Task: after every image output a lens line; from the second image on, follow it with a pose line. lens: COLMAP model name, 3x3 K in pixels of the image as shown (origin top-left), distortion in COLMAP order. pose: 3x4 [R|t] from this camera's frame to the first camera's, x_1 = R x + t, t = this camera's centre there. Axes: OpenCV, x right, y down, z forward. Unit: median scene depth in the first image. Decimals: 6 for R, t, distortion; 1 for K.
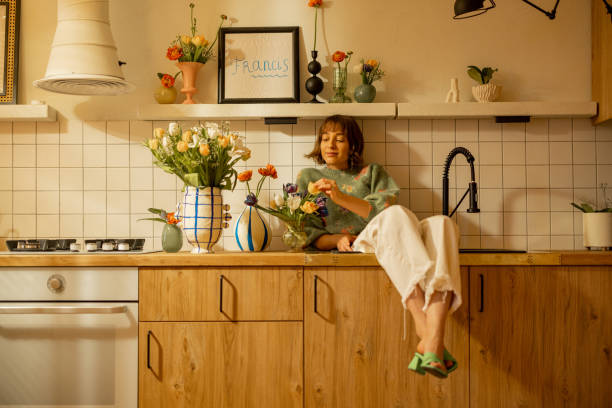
lens RADIAL K [[789.2, 0, 315.9], [0, 789.2, 203.5], [0, 0, 1]] dist [0.001325, 0.011226]
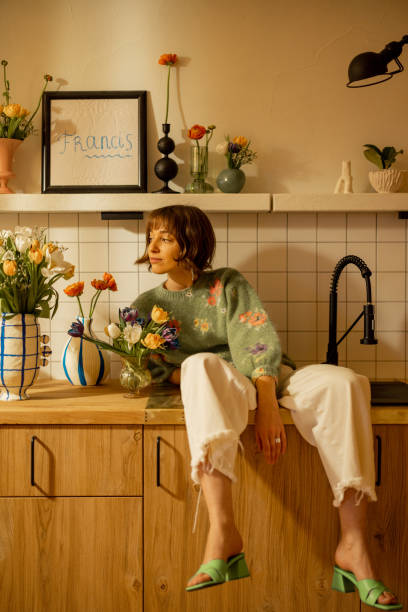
lens RADIAL K [[810.4, 0, 203.6], [0, 810.4, 313.5], [0, 0, 1]] dist [0.011350, 0.015507]
pose [[0.999956, 0.003662, 0.008617, 0.033633], [-0.004335, 0.996834, 0.079394, -0.084034], [-0.008299, -0.079428, 0.996806, 0.227909]]
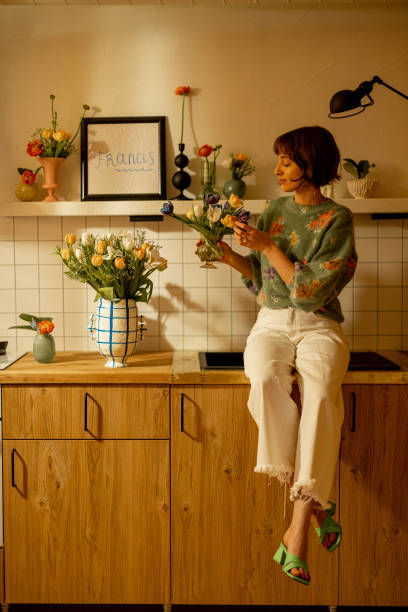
lens RADIAL K [[789.2, 0, 168.6], [0, 789.2, 307.6], [0, 0, 1]] dist [0.001325, 0.011226]
pose [[0.999791, 0.000315, -0.020453, 0.002400], [0.001639, 0.995433, 0.095446, -0.102541], [0.020390, -0.095460, 0.995224, 0.039960]]
